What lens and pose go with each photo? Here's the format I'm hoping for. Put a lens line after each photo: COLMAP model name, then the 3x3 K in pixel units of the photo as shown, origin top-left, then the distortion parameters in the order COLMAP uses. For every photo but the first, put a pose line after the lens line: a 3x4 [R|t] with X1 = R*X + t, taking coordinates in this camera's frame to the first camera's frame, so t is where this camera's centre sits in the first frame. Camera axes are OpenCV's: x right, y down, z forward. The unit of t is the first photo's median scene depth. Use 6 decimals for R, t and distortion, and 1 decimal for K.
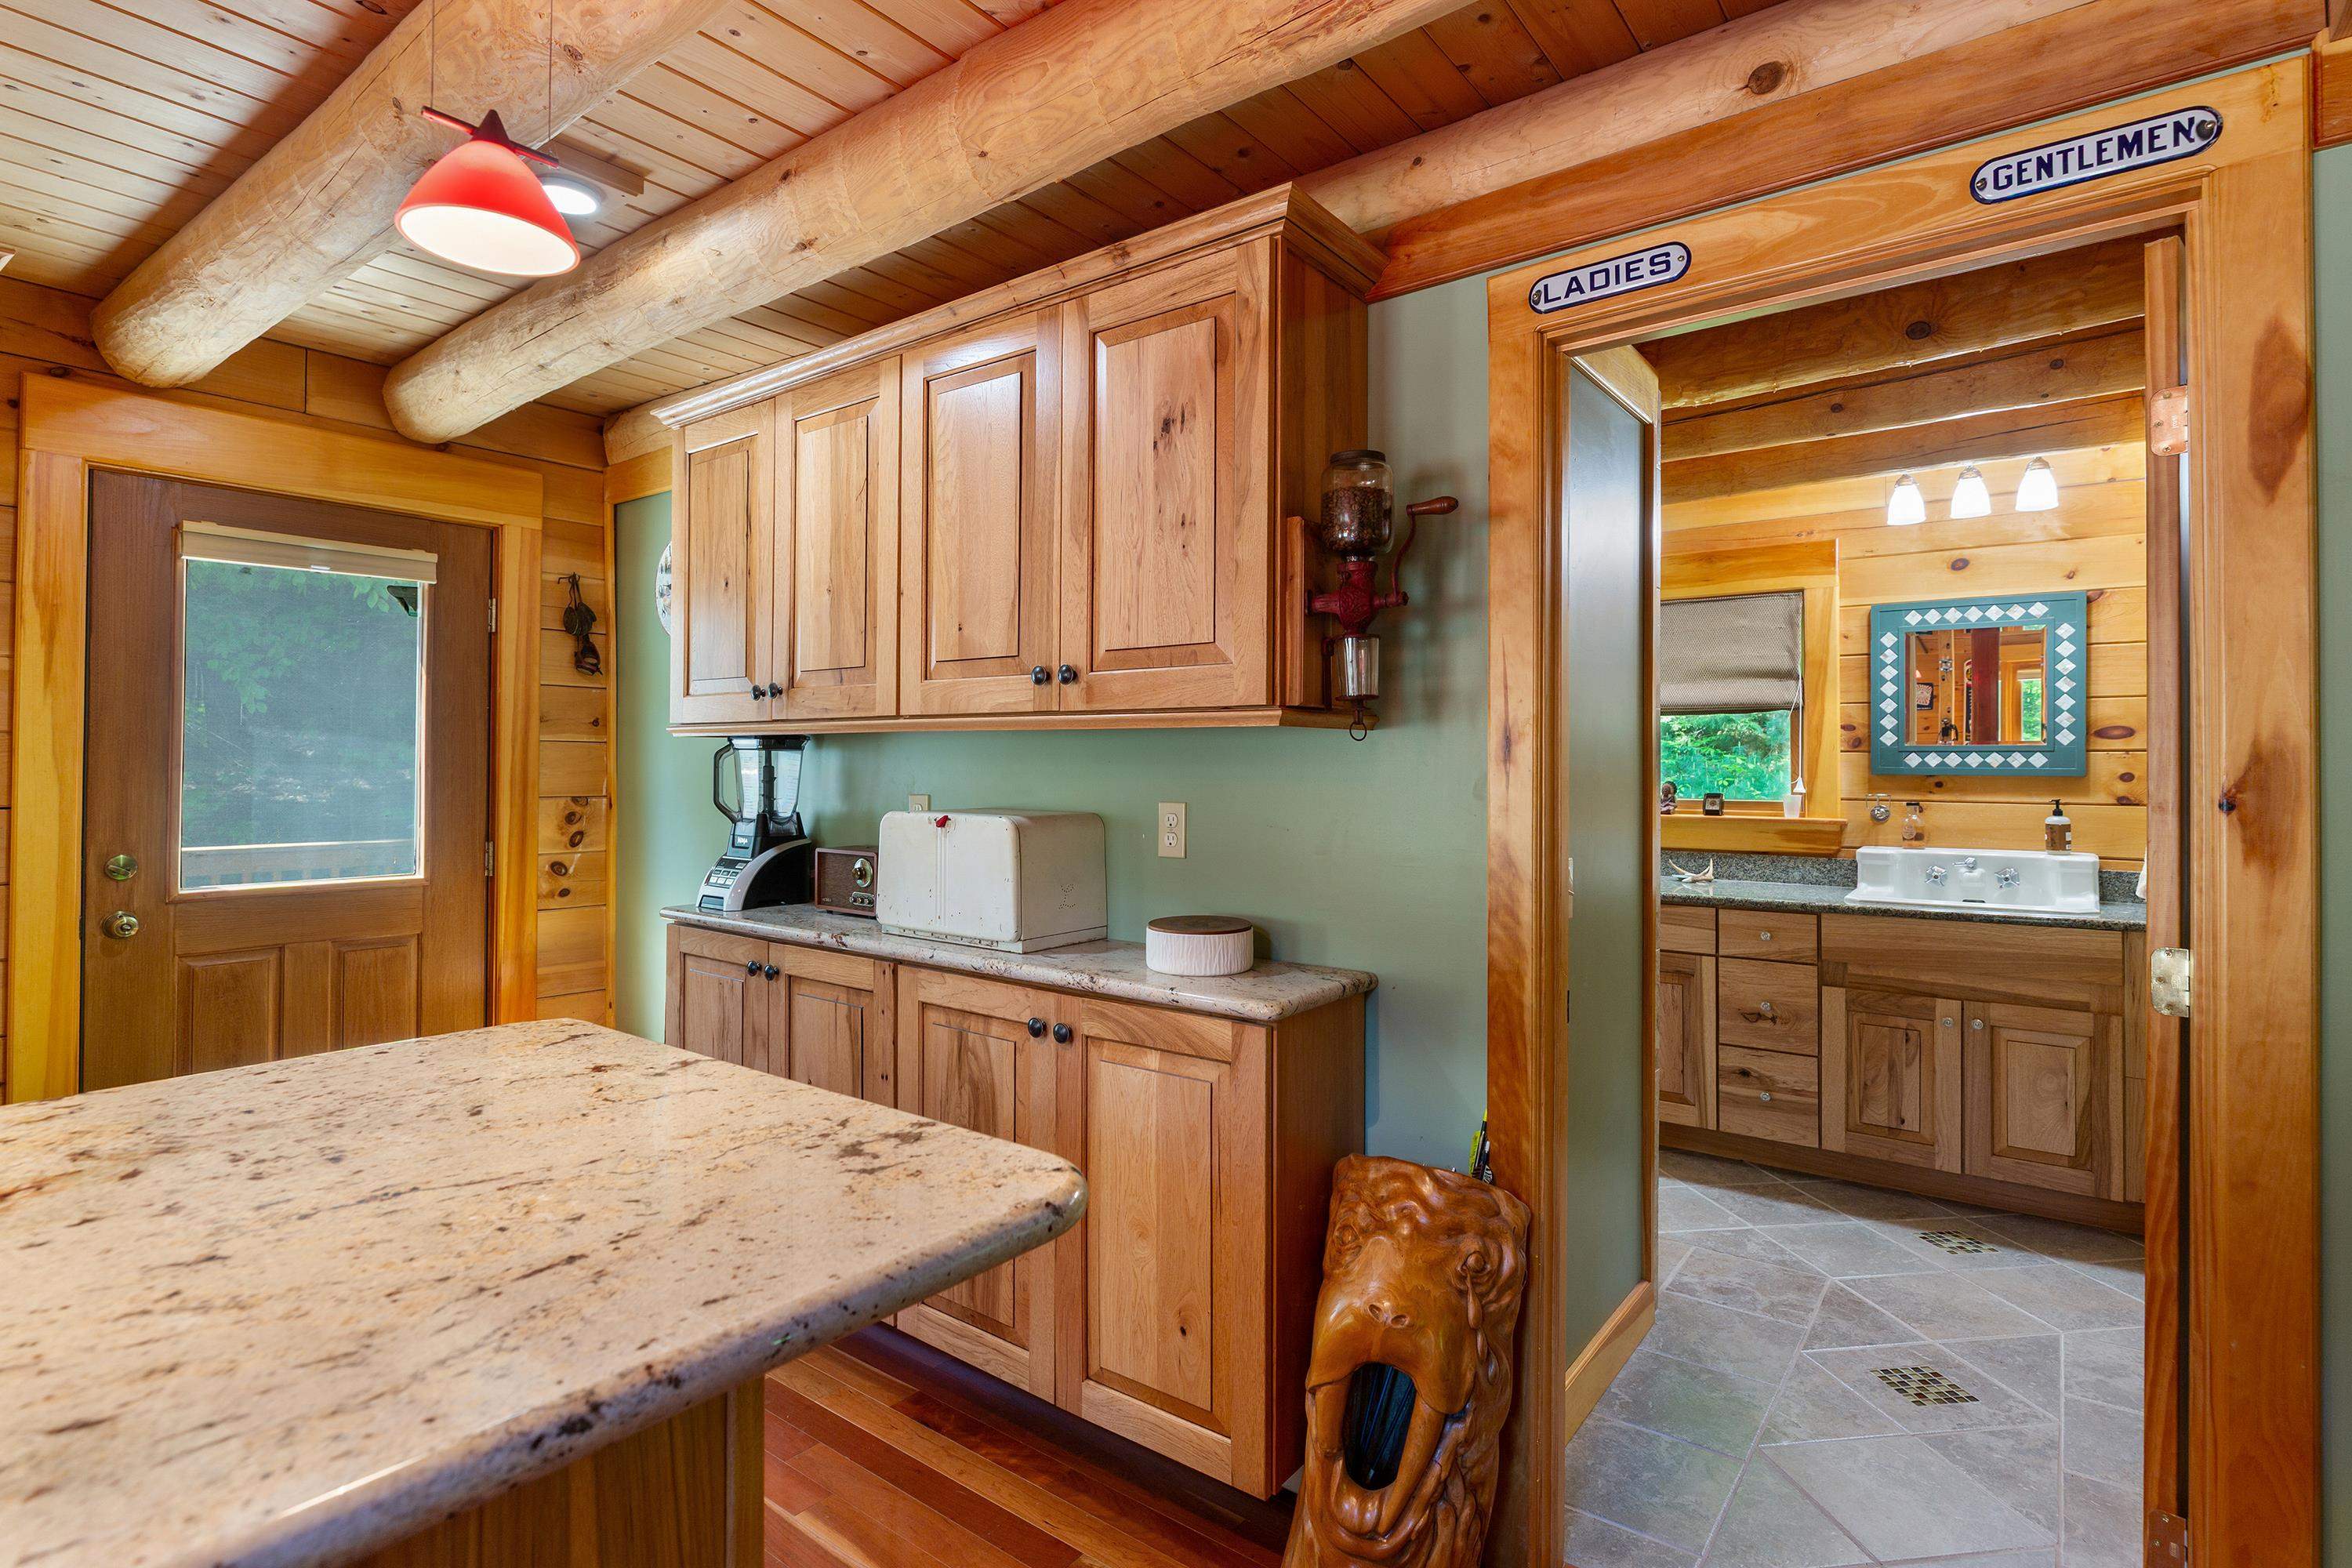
lens RADIAL K [[1147.5, 0, 1172.7], [0, 1147.5, 762.1], [0, 0, 1]] dist [-0.002160, -0.000587]
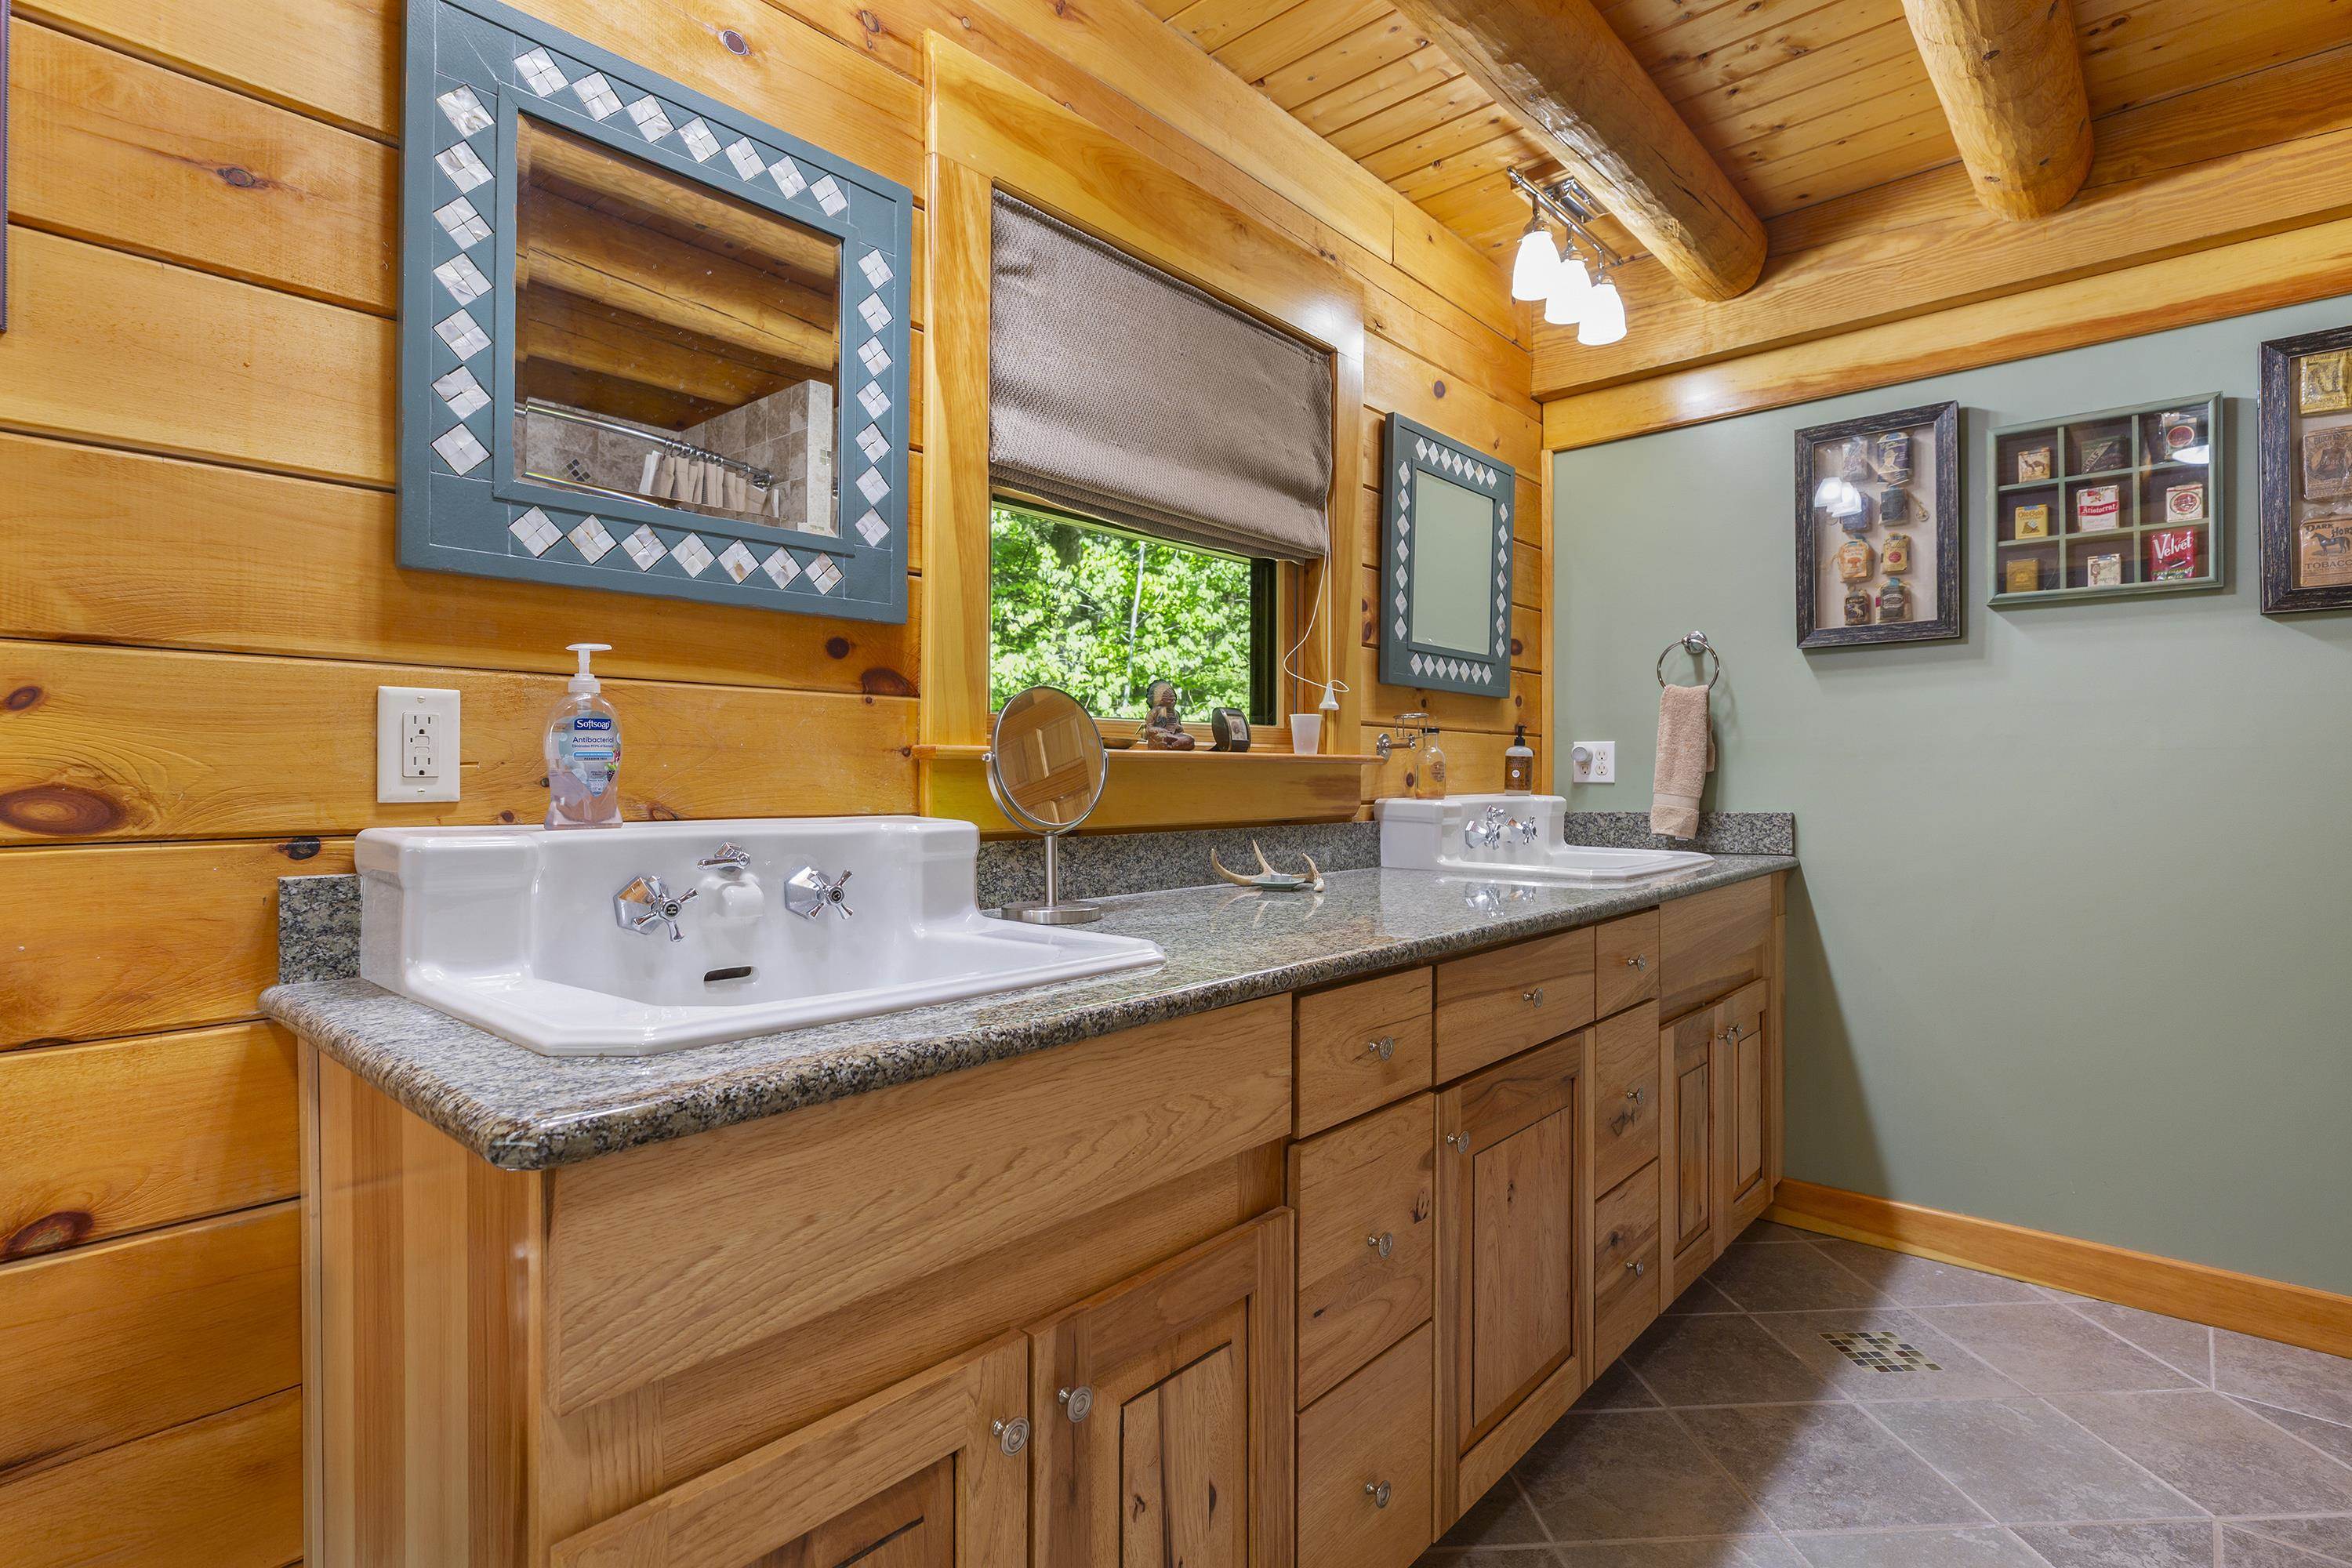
lens RADIAL K [[1147.5, 0, 1174.0], [0, 1147.5, 770.9], [0, 0, 1]] dist [-0.002160, -0.000587]
pose [[0.071969, -0.001481, 0.997406, -0.024275], [-0.005962, 0.999980, 0.001915, 0.063502], [-0.997389, -0.006084, 0.071959, 1.183598]]
